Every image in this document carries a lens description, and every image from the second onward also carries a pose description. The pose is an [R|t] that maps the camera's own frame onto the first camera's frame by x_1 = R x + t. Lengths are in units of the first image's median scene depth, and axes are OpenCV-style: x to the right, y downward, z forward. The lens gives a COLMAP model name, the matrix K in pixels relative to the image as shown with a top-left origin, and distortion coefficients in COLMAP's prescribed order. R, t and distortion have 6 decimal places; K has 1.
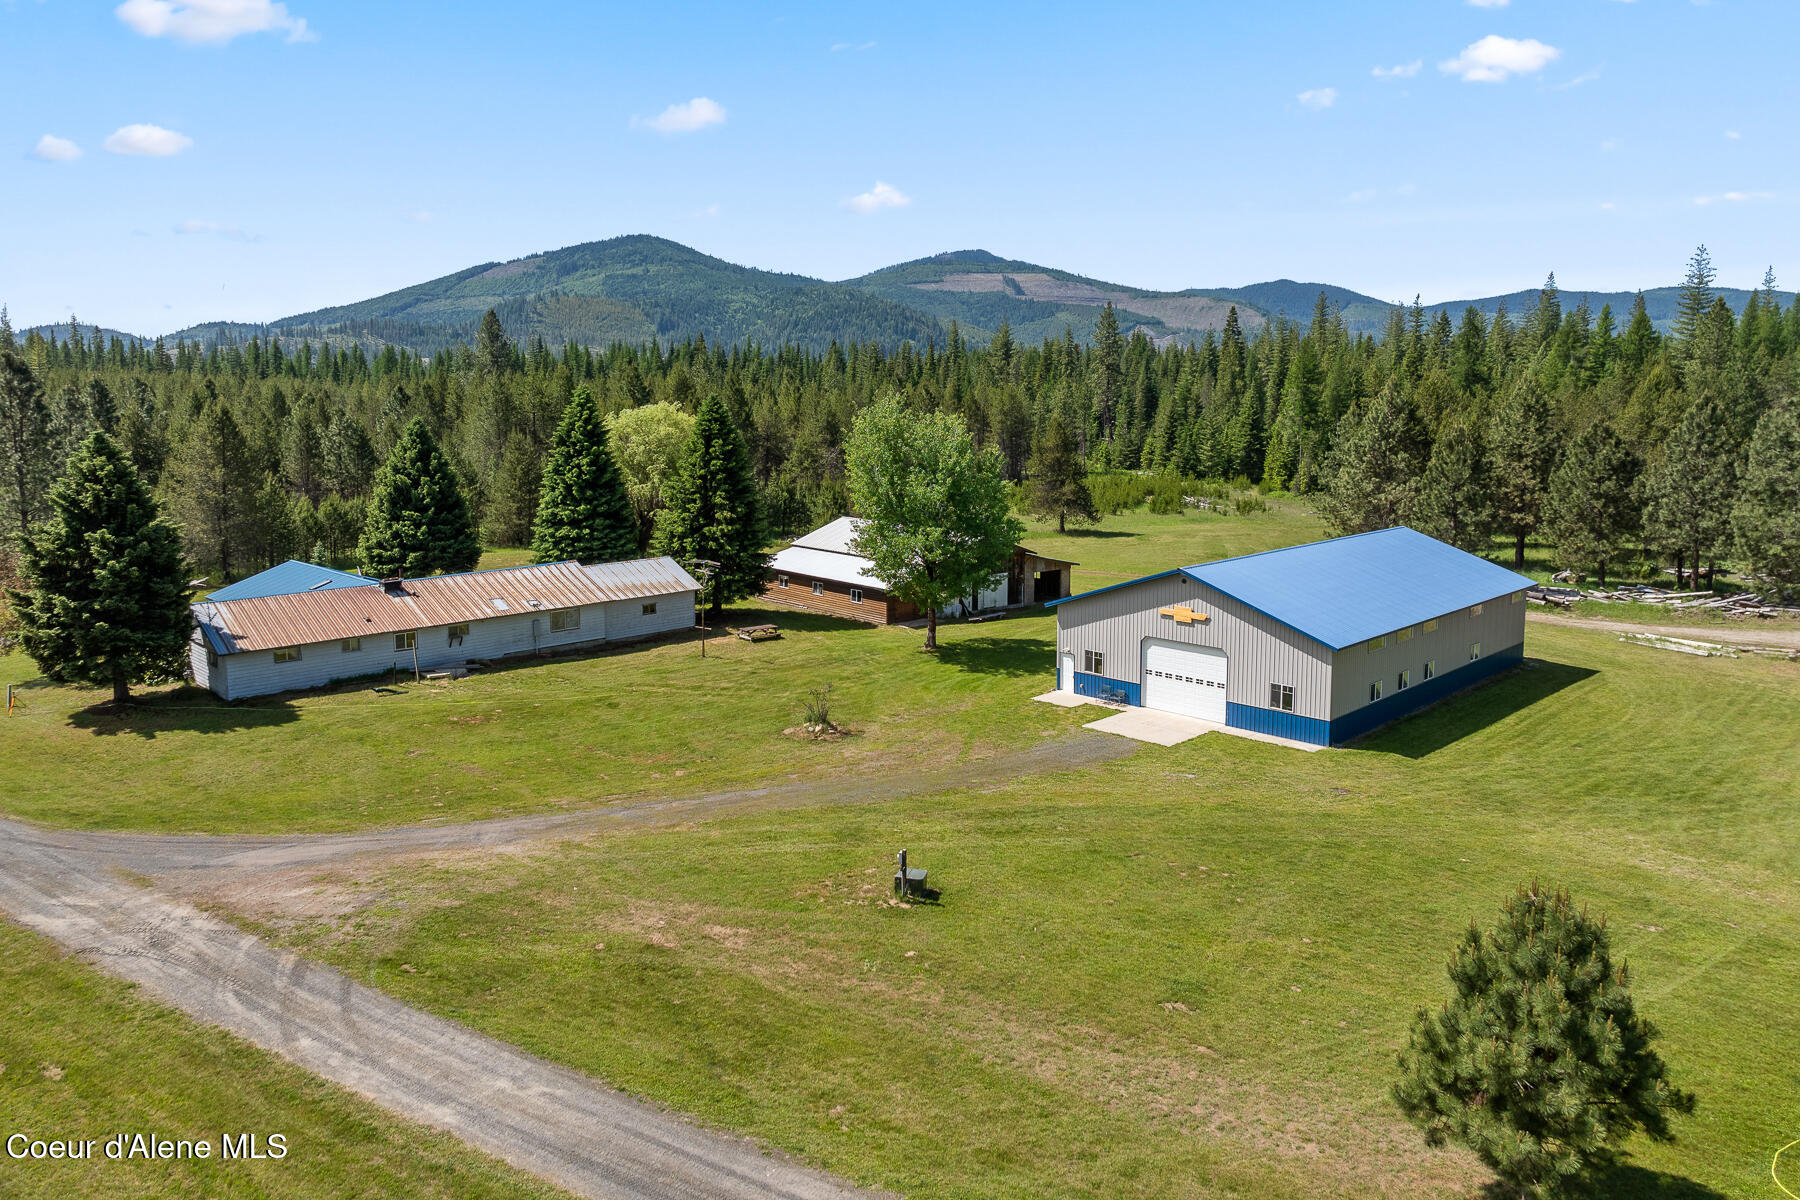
lens RADIAL K [[1260.7, 0, 908.9], [0, 1260.7, 539.3], [0, 0, 1]] dist [-0.032976, 0.021066]
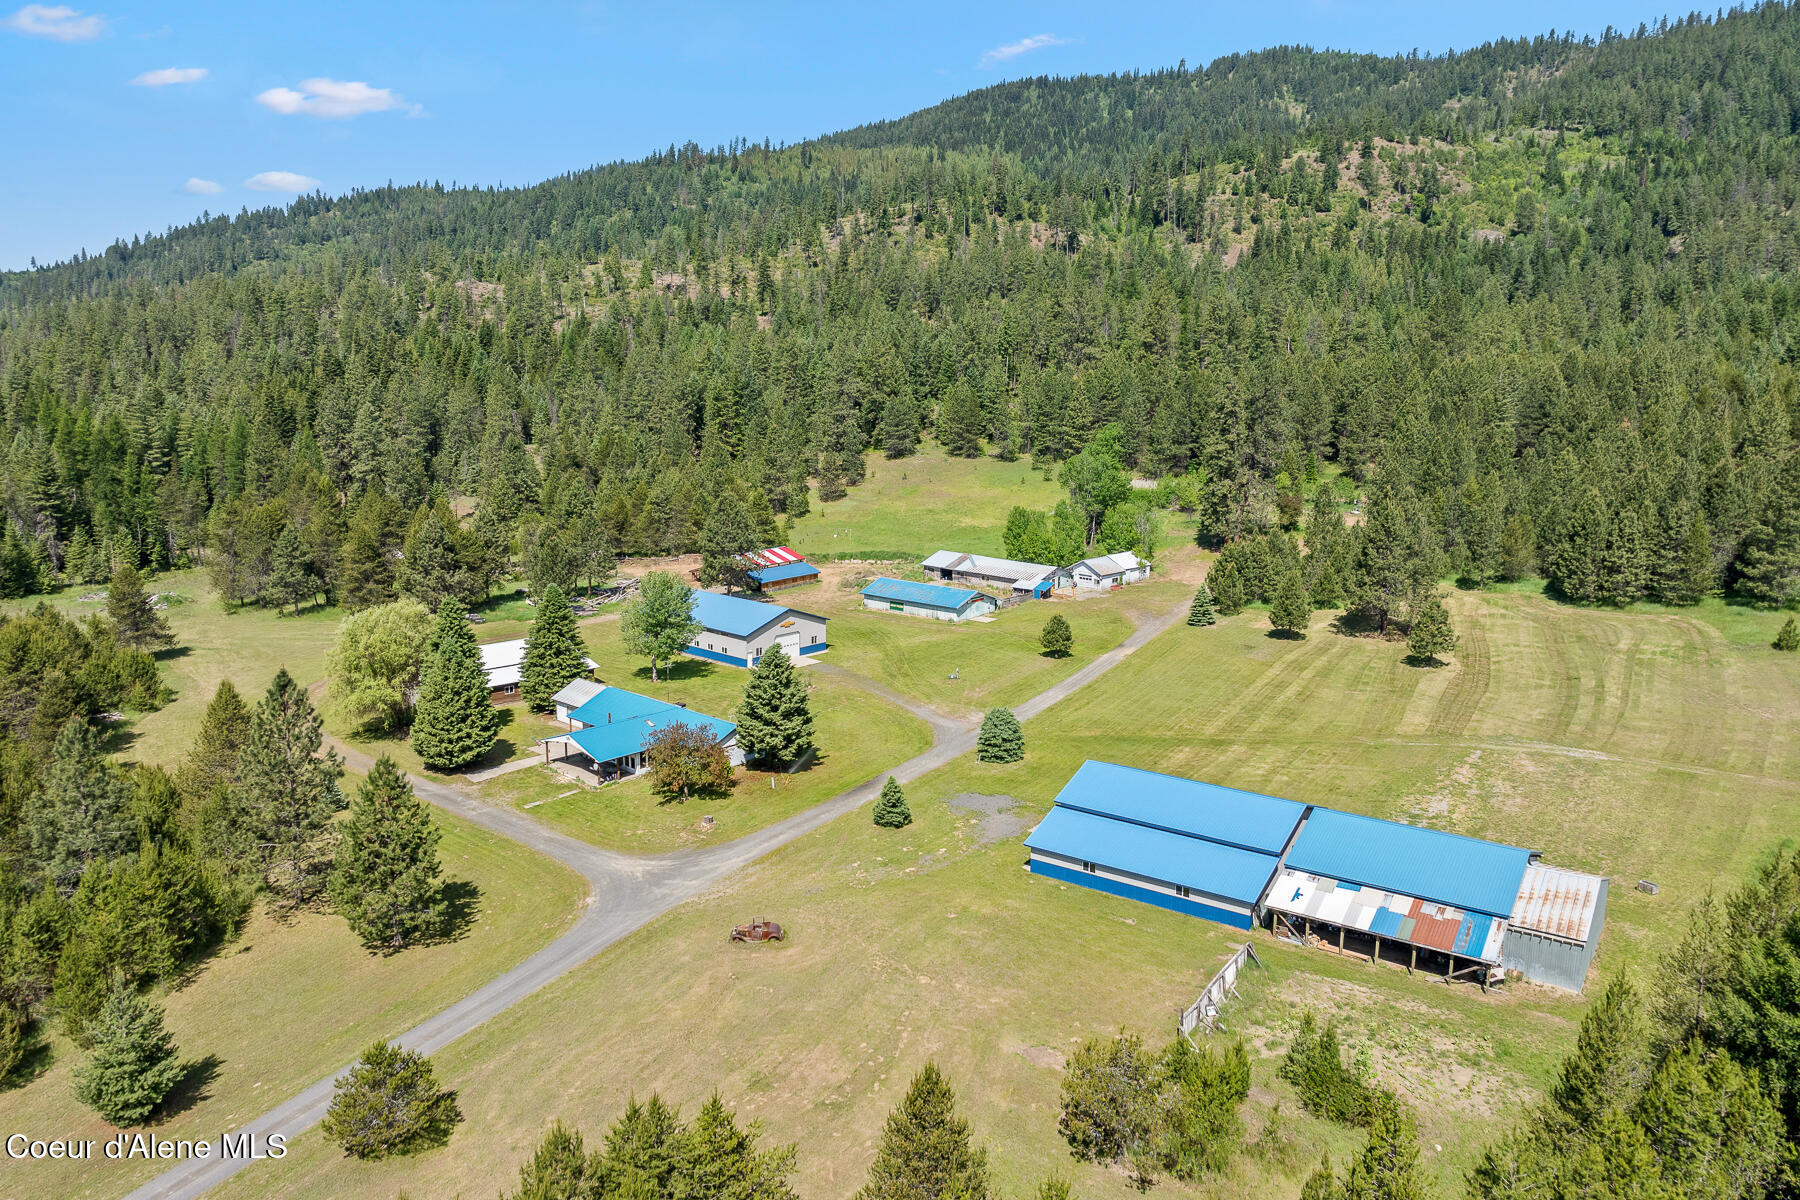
lens RADIAL K [[1260.7, 0, 910.8], [0, 1260.7, 587.6], [0, 0, 1]] dist [-0.032976, 0.021066]
pose [[-0.060543, -0.175855, 0.982553, -2.275462], [0.105434, 0.977725, 0.181488, -0.448091], [-0.992582, 0.114582, -0.040653, 0.704852]]
